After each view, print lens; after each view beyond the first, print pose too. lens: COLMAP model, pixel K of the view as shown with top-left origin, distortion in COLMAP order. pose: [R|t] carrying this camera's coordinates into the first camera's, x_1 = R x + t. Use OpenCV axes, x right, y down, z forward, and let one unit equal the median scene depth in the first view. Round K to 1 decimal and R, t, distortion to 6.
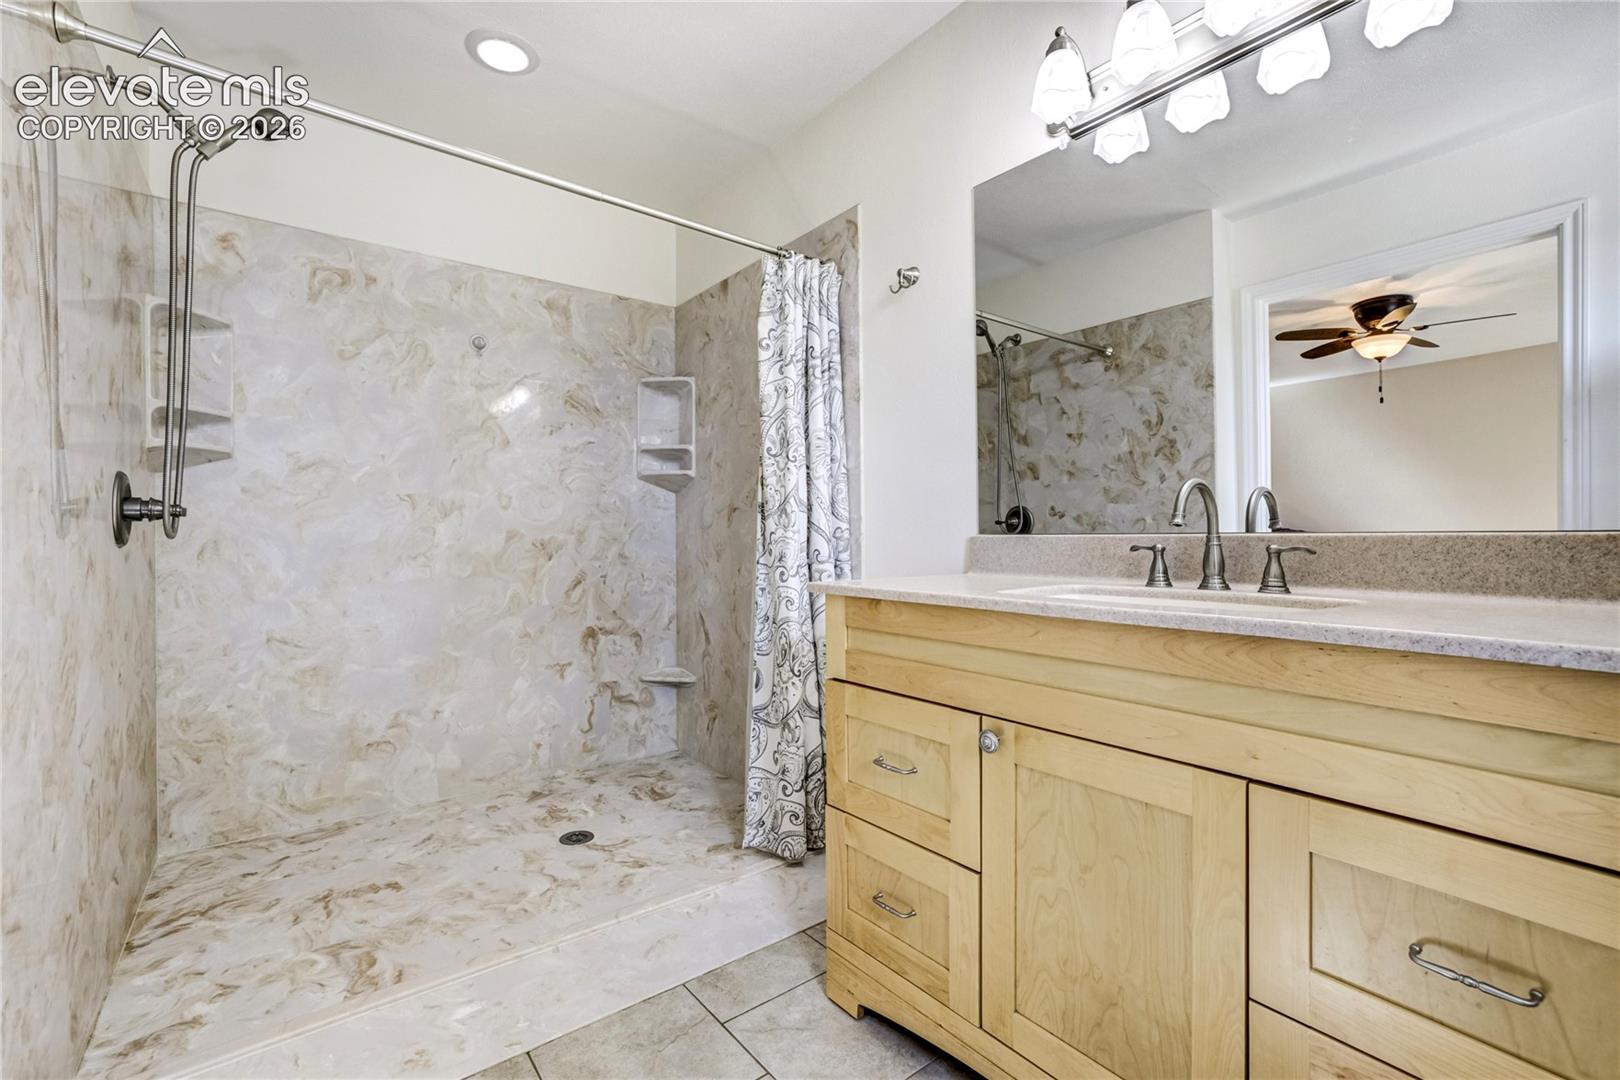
lens RADIAL K [[696.7, 0, 810.0], [0, 696.7, 540.0], [0, 0, 1]] dist [-0.001358, -0.000090]
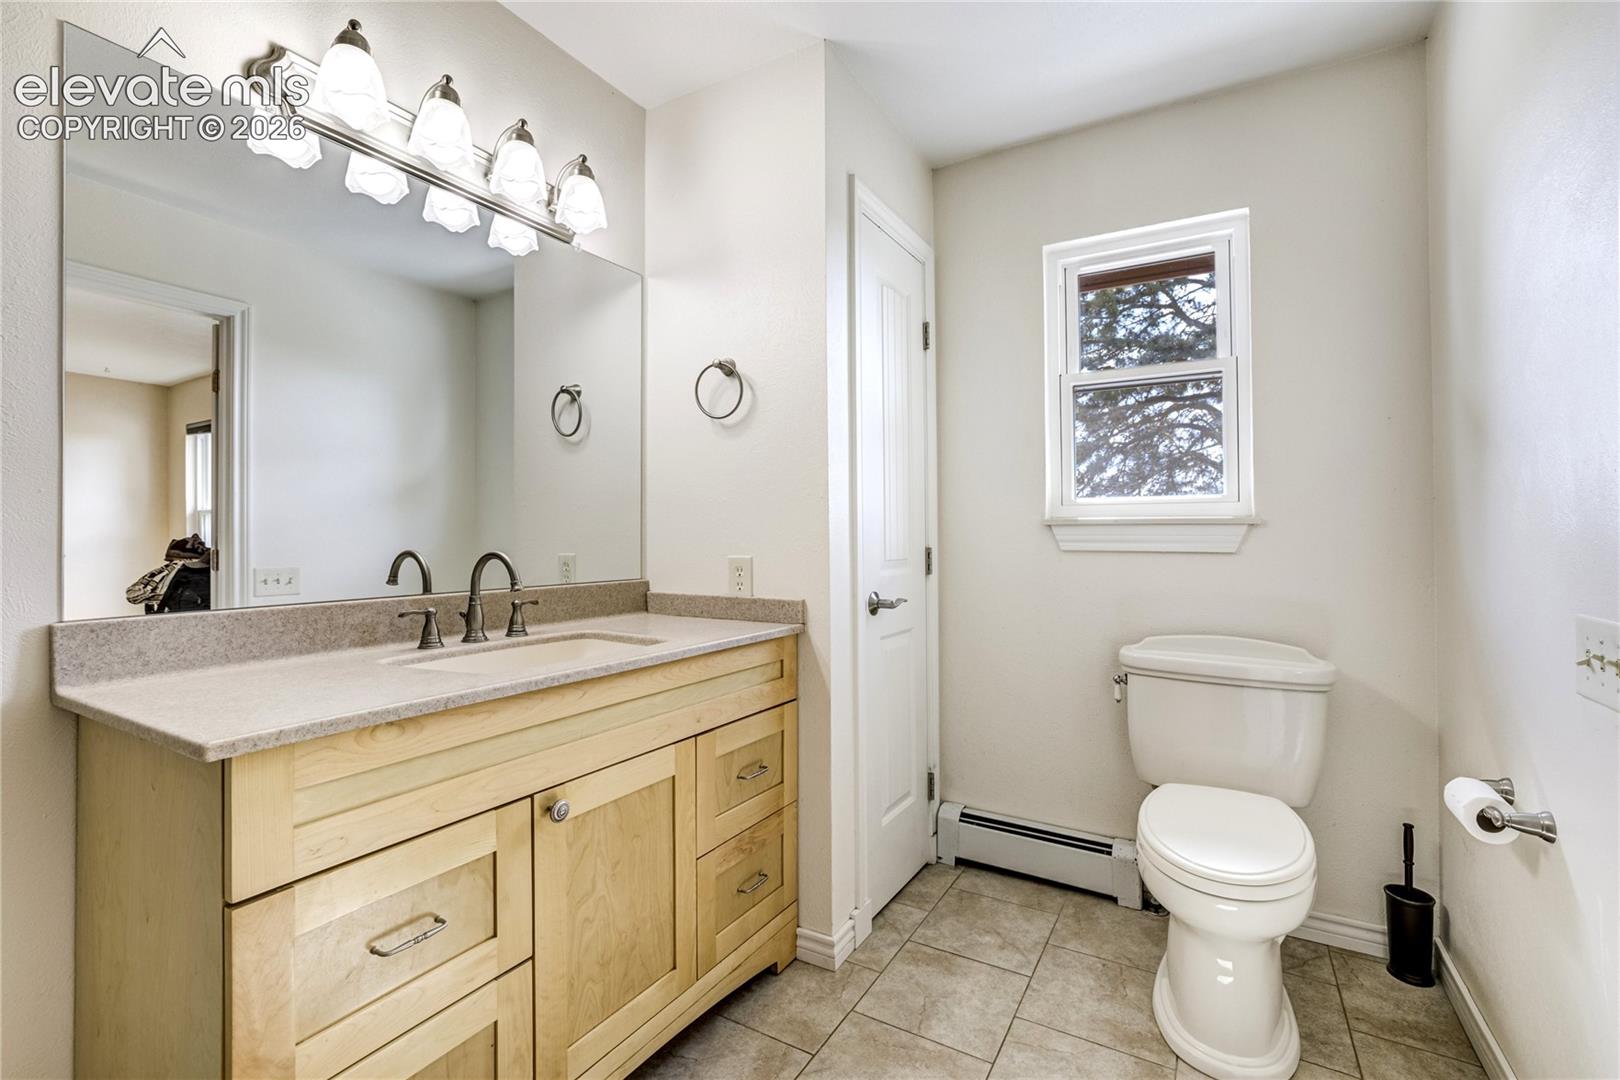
lens RADIAL K [[695.2, 0, 810.0], [0, 695.2, 540.0], [0, 0, 1]] dist [0.000886, 0.000052]
pose [[-0.341231, -0.000314, 0.939979, -0.883968], [0.011286, 0.999926, 0.004431, -0.121287], [-0.939912, 0.012121, -0.341203, 1.040261]]
